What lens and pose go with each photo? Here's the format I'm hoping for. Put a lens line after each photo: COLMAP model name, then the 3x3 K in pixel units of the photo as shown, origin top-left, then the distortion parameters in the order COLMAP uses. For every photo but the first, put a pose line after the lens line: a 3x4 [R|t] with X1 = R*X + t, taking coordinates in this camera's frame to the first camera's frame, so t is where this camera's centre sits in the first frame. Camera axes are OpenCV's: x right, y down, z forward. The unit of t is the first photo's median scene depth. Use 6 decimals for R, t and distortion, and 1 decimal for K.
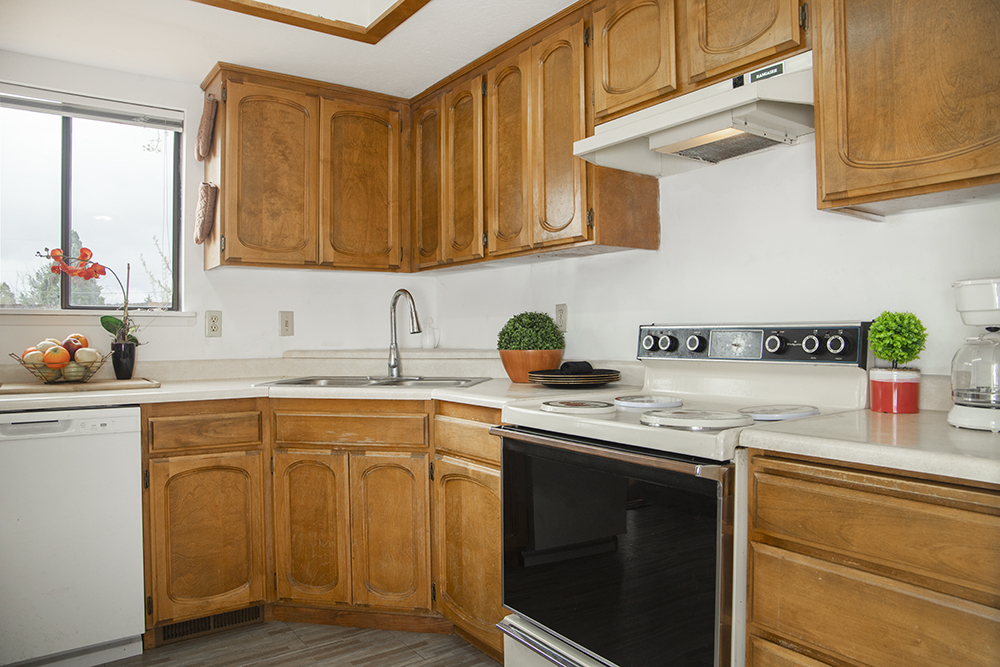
lens RADIAL K [[669.4, 0, 500.0], [0, 669.4, 333.5], [0, 0, 1]] dist [-0.121682, 0.000507]
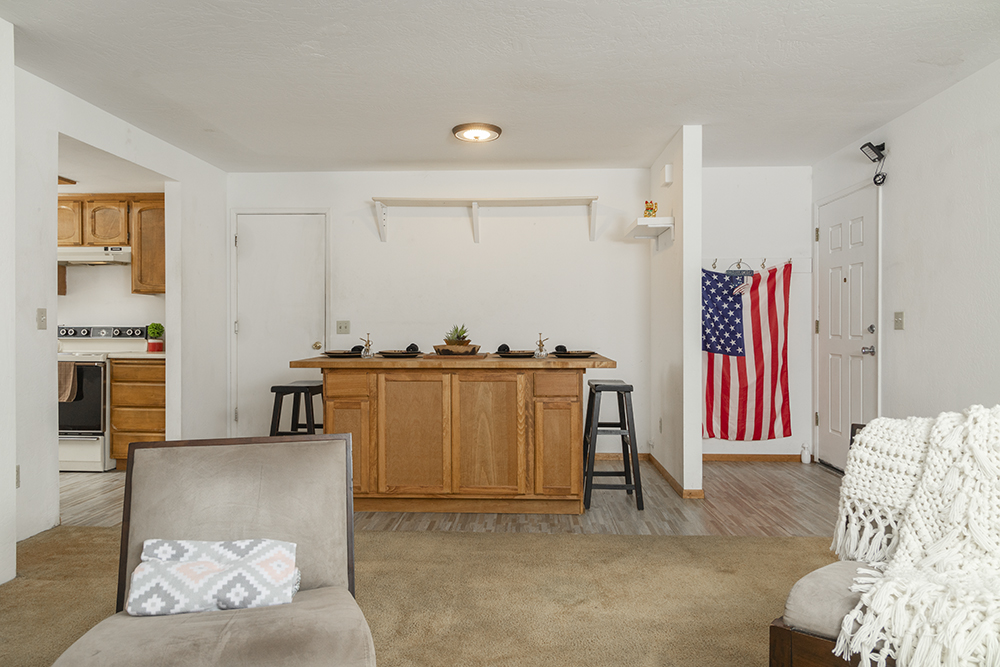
lens RADIAL K [[705.2, 0, 500.0], [0, 705.2, 333.5], [0, 0, 1]] dist [0.012511, 0.003083]
pose [[0.627409, -0.001035, 0.778689, -1.123614], [-0.002424, 0.999992, 0.003282, 0.006776], [-0.778686, -0.003947, 0.627401, -2.683269]]
